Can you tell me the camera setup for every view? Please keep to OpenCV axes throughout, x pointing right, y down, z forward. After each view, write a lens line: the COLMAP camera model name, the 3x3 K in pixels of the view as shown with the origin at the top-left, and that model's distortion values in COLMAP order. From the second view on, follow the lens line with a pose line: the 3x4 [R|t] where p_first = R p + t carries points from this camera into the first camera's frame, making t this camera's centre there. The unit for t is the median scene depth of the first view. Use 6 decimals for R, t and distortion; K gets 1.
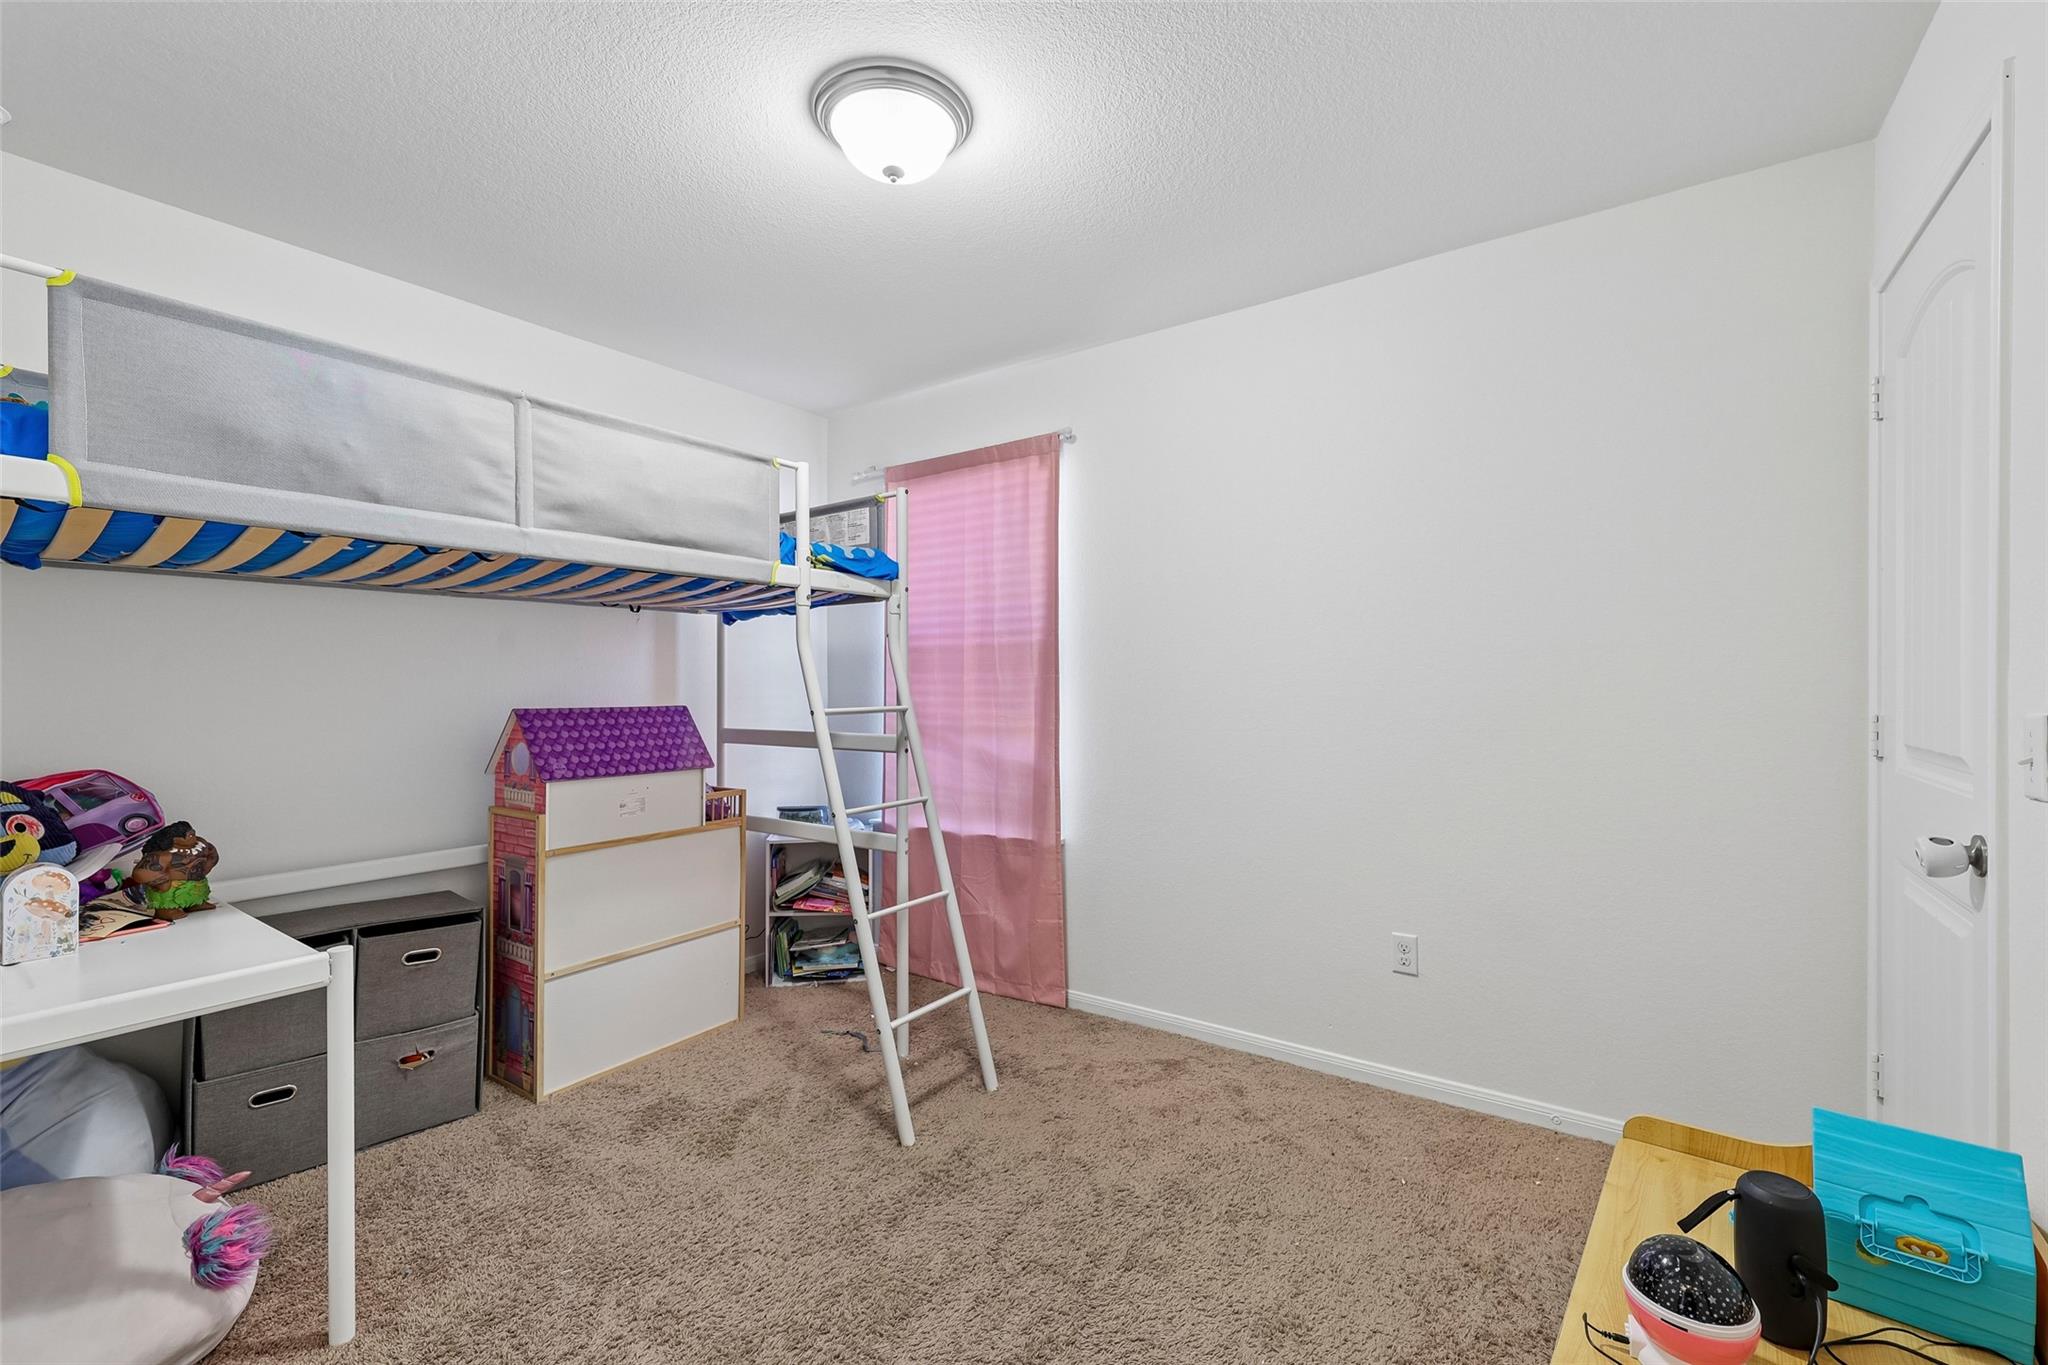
lens RADIAL K [[861.0, 0, 1026.0], [0, 861.0, 681.4], [0, 0, 1]] dist [0.000583, 0.000409]
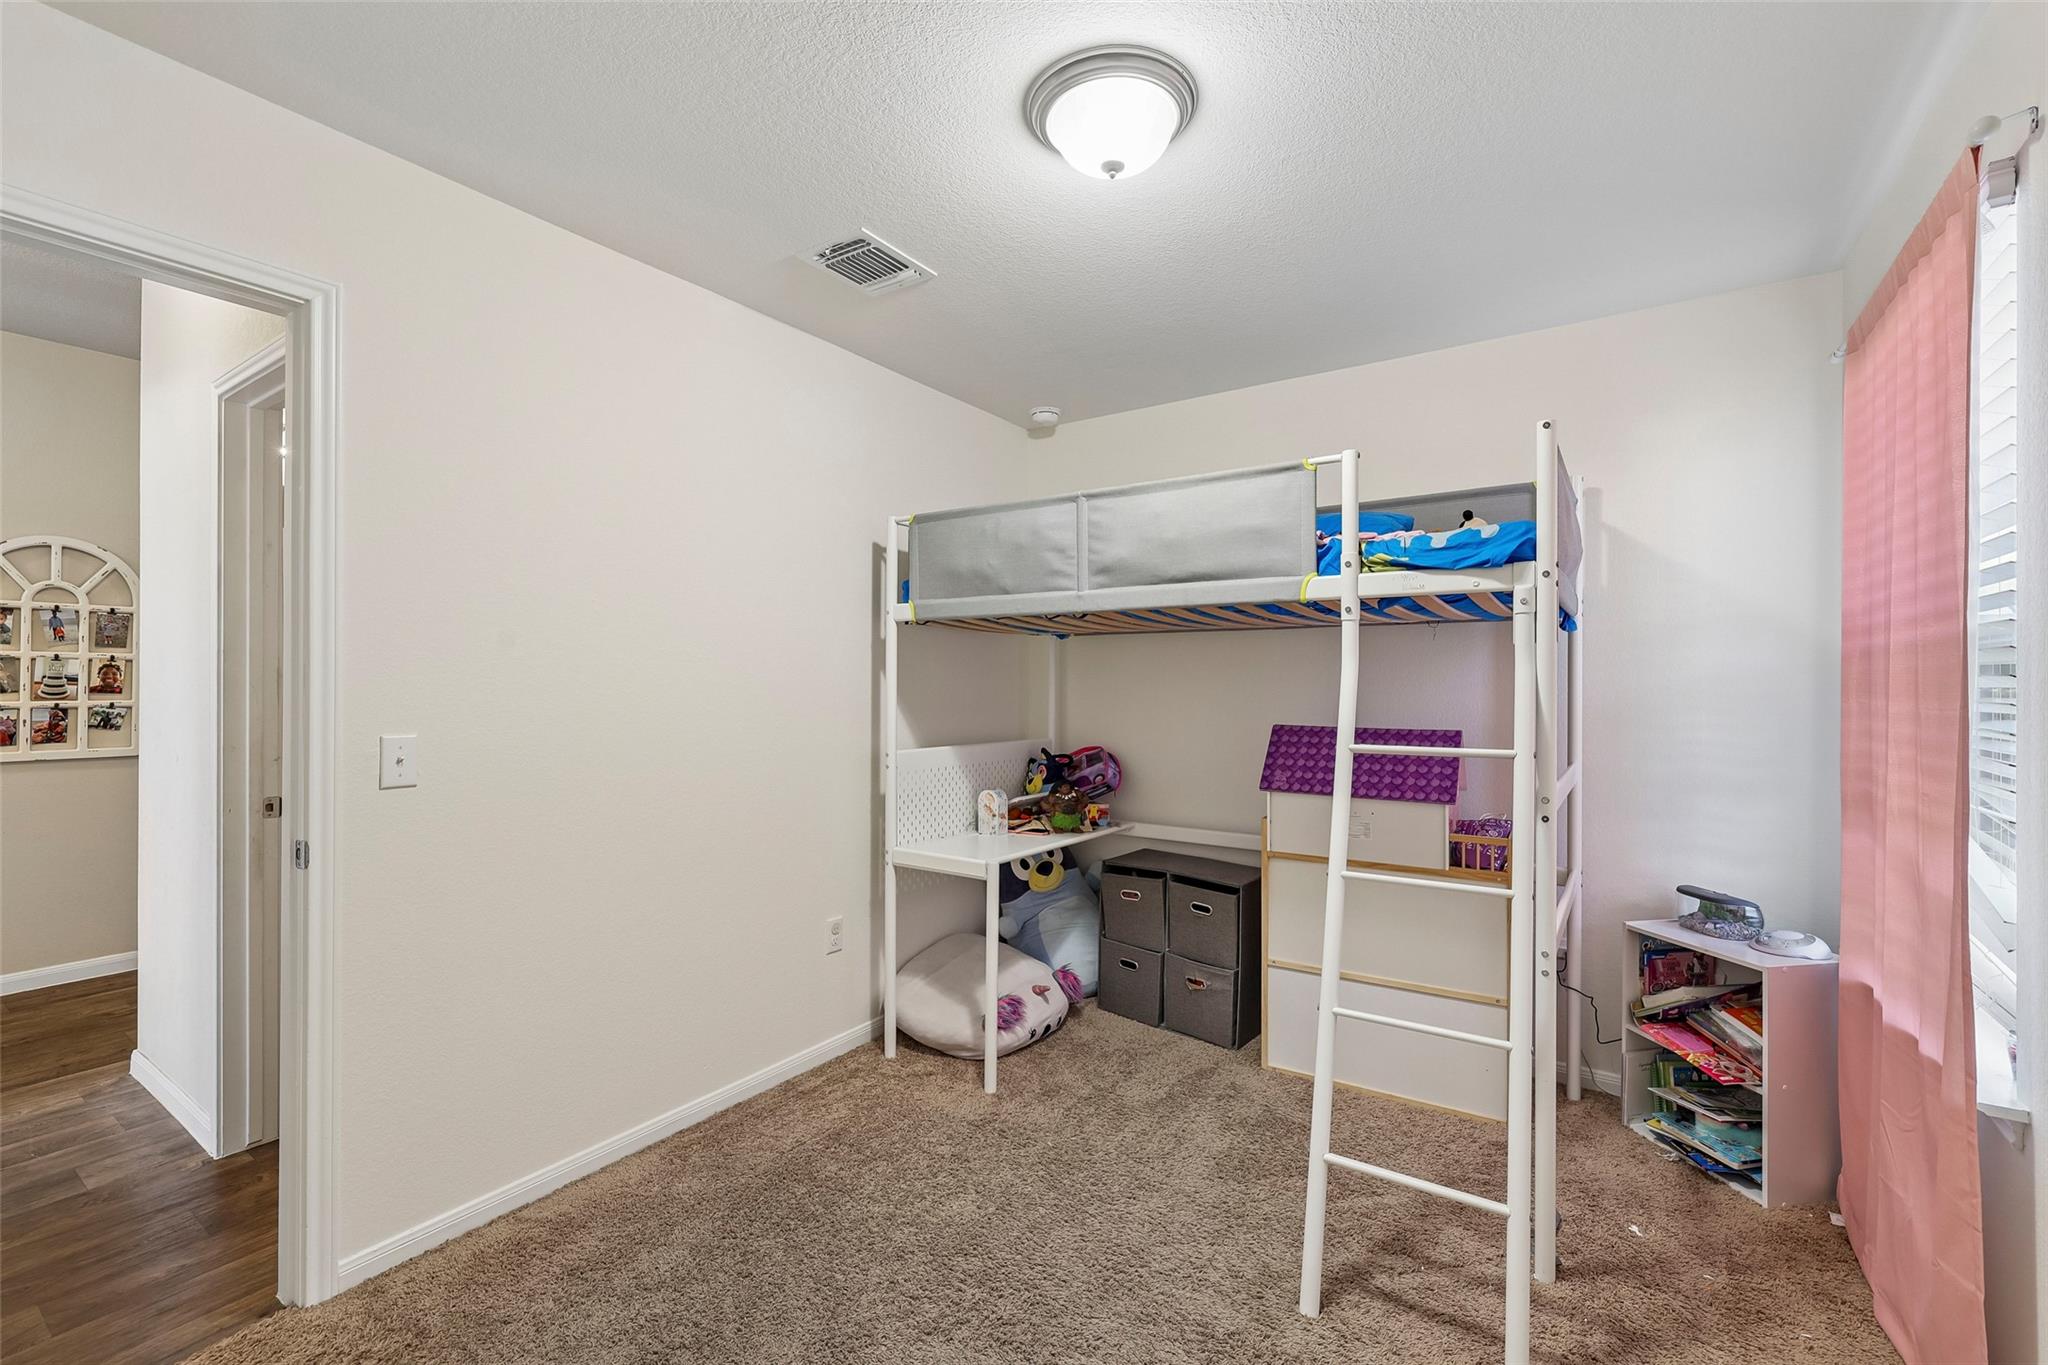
lens RADIAL K [[861.0, 0, 1024.8], [0, 861.0, 684.5], [0, 0, 1]] dist [0.000583, 0.000409]
pose [[0.012341, 0.005042, -0.999911, 0.628681], [0.002780, 0.999983, 0.005077, -0.032472], [0.999920, -0.002842, 0.012327, 0.728696]]
